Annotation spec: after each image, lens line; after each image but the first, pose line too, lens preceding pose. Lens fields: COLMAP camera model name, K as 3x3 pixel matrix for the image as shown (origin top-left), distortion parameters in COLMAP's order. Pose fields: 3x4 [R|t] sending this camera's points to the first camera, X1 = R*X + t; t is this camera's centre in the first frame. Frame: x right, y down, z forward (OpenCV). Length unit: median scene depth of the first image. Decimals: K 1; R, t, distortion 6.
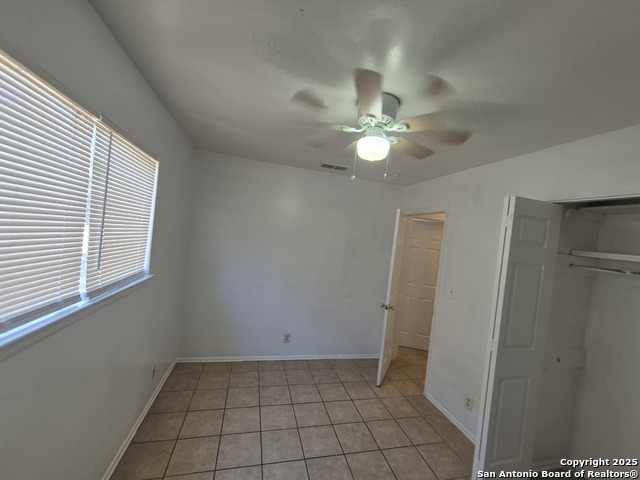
lens RADIAL K [[254.9, 0, 319.4], [0, 254.9, 239.5], [0, 0, 1]] dist [0.002495, -0.000023]
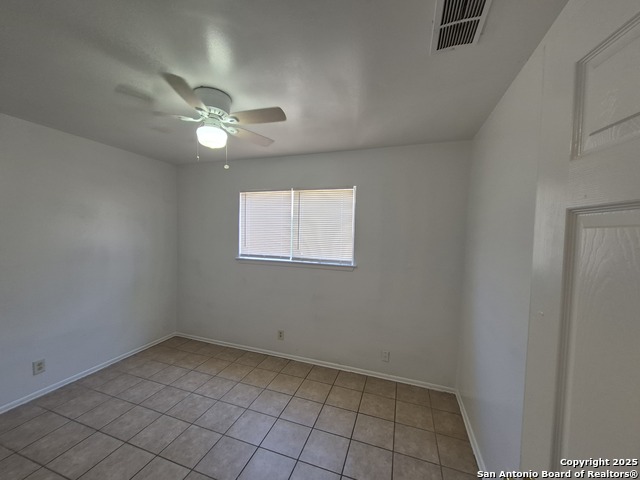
lens RADIAL K [[254.9, 0, 318.1], [0, 254.9, 235.2], [0, 0, 1]] dist [0.002495, -0.000023]
pose [[-0.538971, -0.098173, -0.836584, 0.651279], [-0.086796, 0.994371, -0.060770, 0.067903], [0.837840, 0.039859, -0.544458, 1.512728]]
